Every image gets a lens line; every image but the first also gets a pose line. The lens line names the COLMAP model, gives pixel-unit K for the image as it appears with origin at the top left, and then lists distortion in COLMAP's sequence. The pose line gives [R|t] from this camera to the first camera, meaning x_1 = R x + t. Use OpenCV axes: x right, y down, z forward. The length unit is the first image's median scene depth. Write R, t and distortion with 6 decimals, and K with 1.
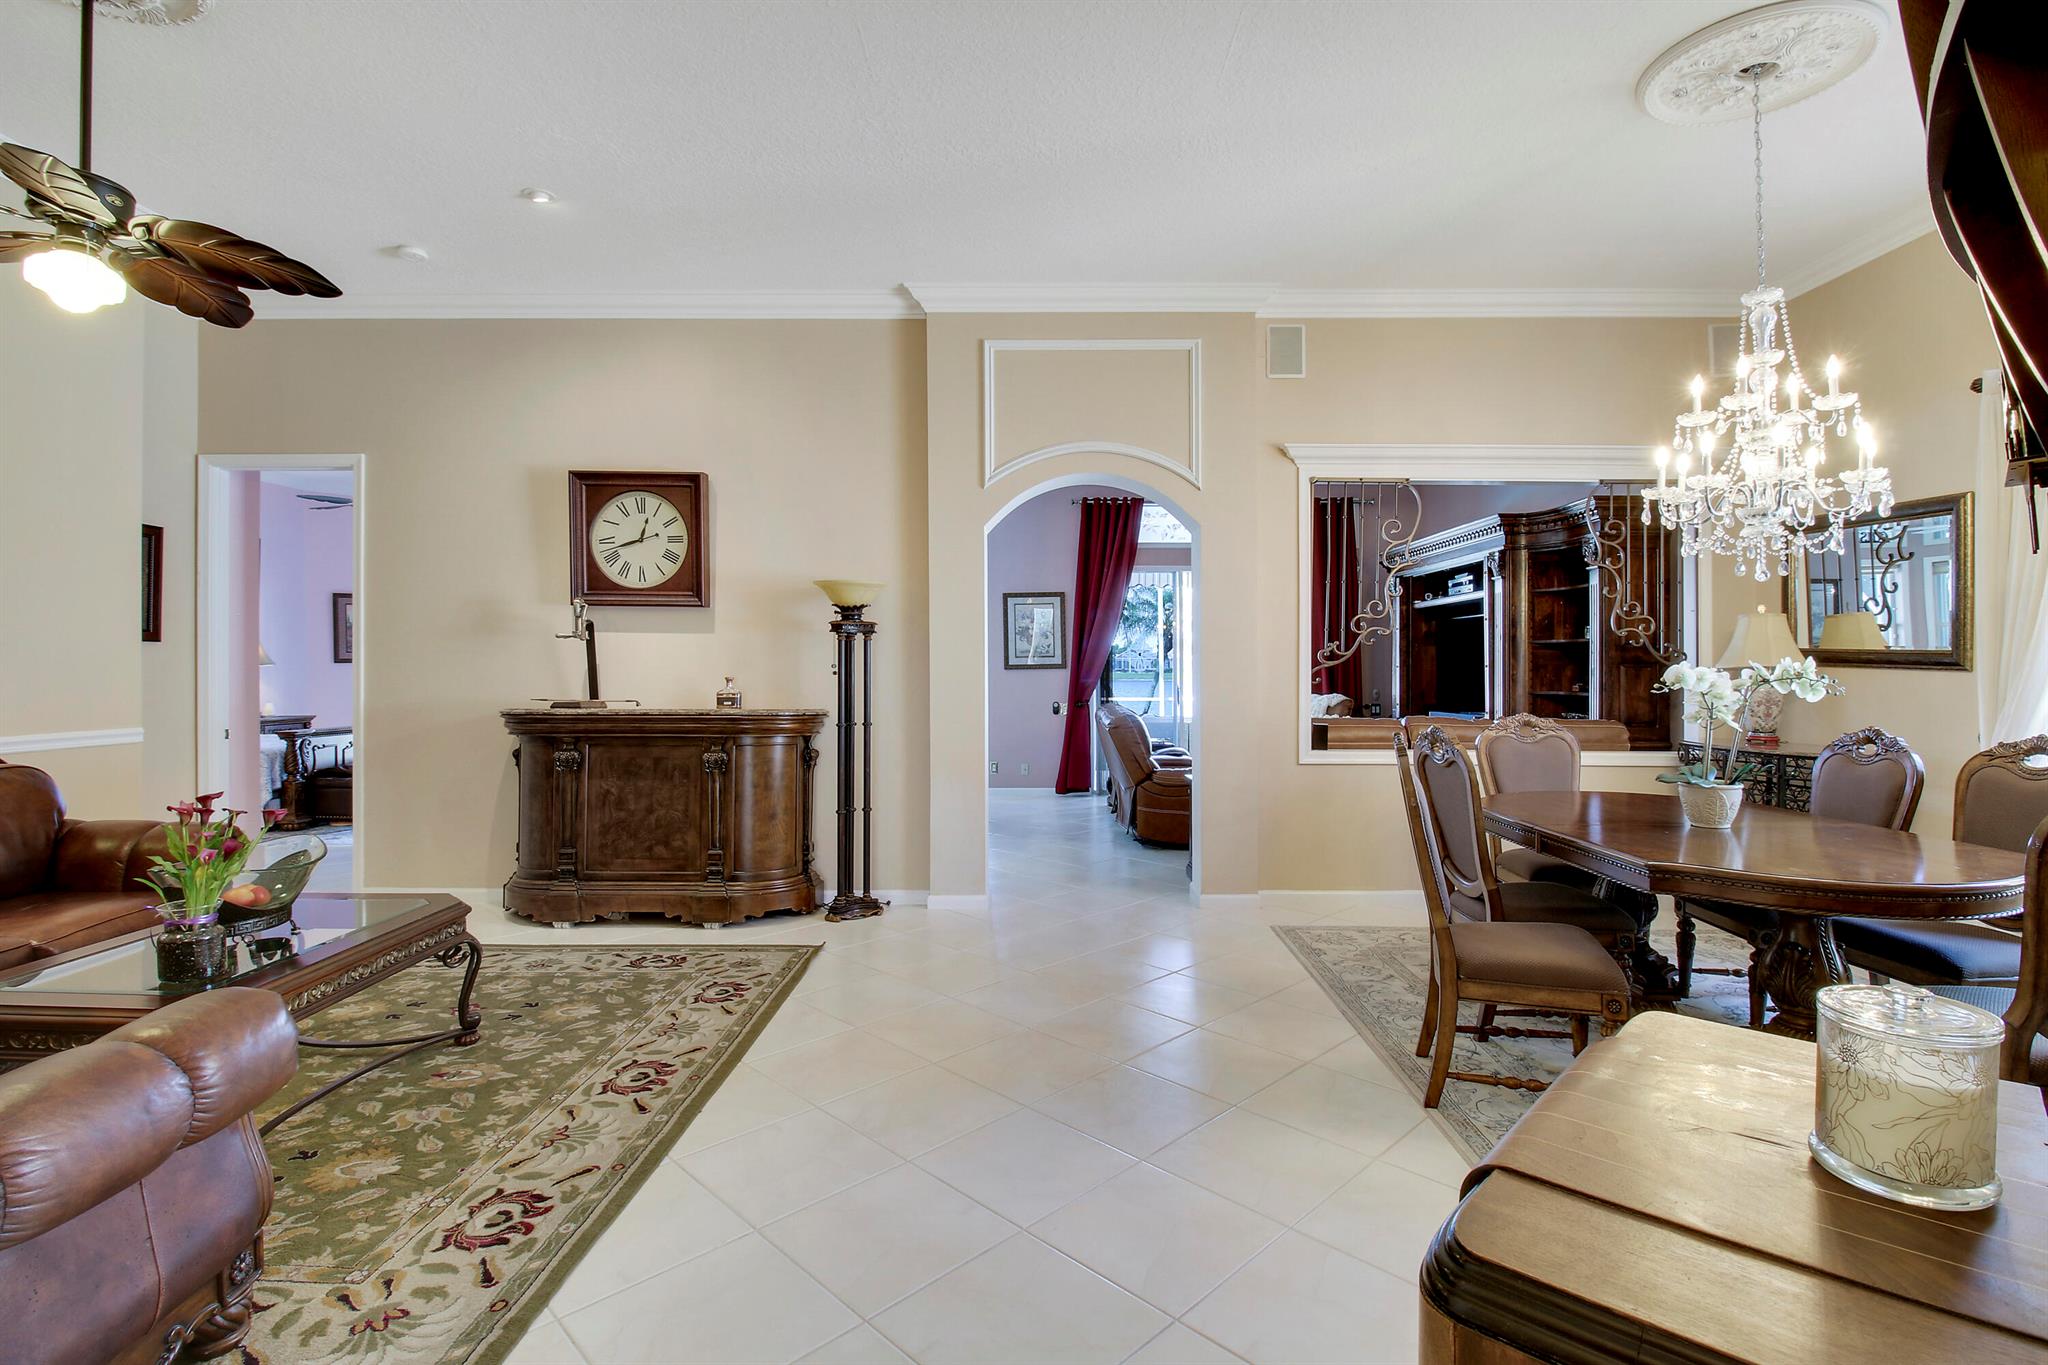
lens RADIAL K [[970.3, 0, 1015.3], [0, 970.3, 668.0], [0, 0, 1]] dist [0.003410, -0.013924]
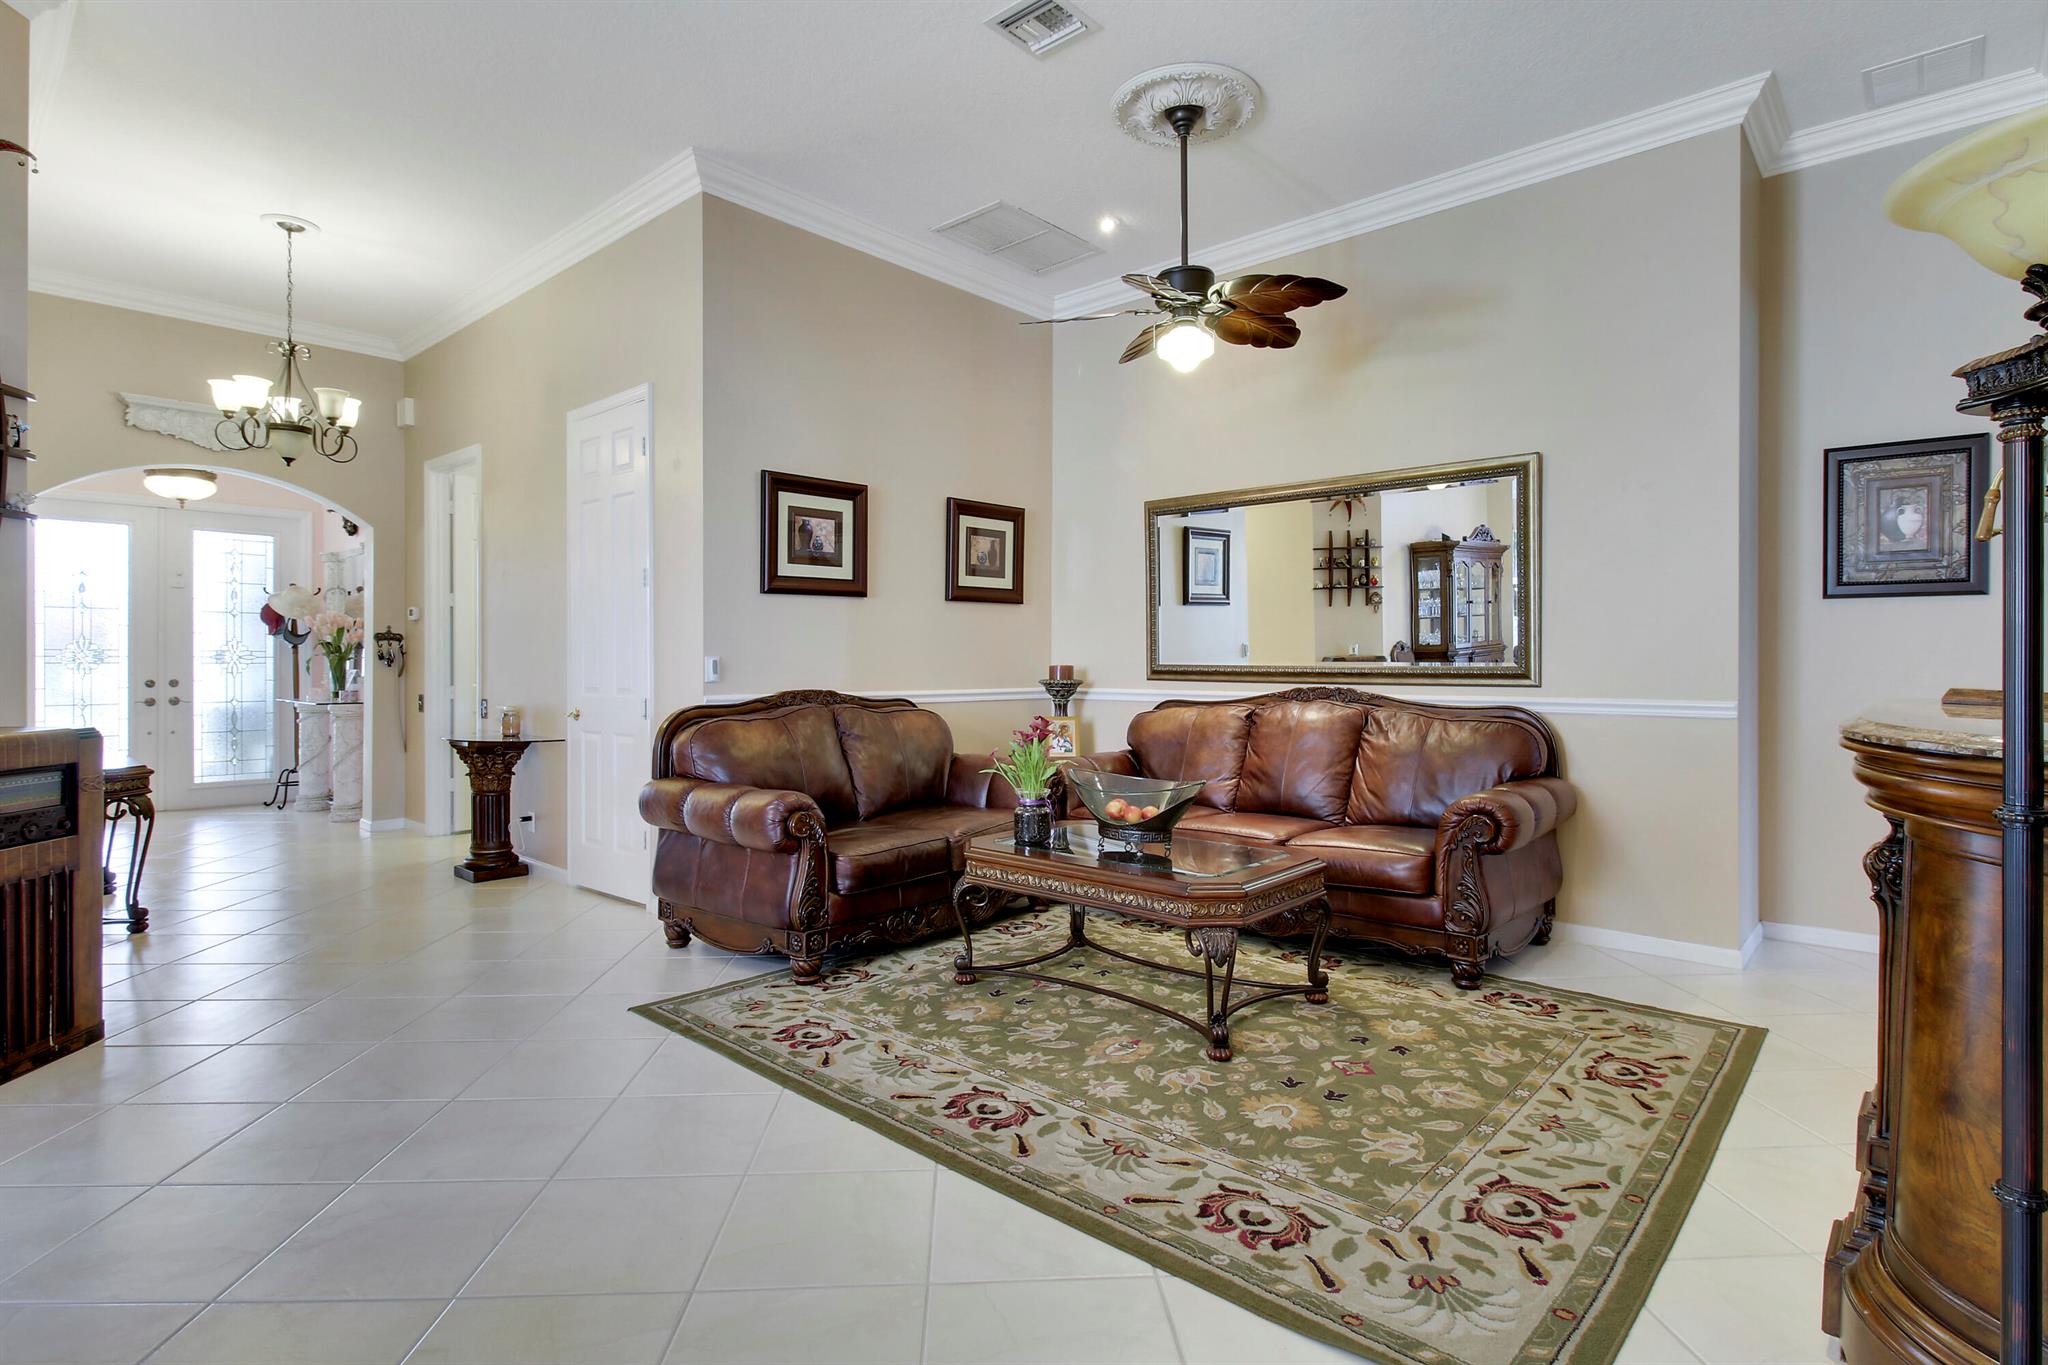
lens RADIAL K [[1020.3, 0, 1034.9], [0, 1020.3, 674.1], [0, 0, 1]] dist [0.010031, -0.015073]
pose [[-0.651117, 0.008396, -0.758931, 0.178819], [-0.002791, 0.999906, 0.013456, 0.027541], [0.758972, 0.010879, -0.651033, 1.156769]]
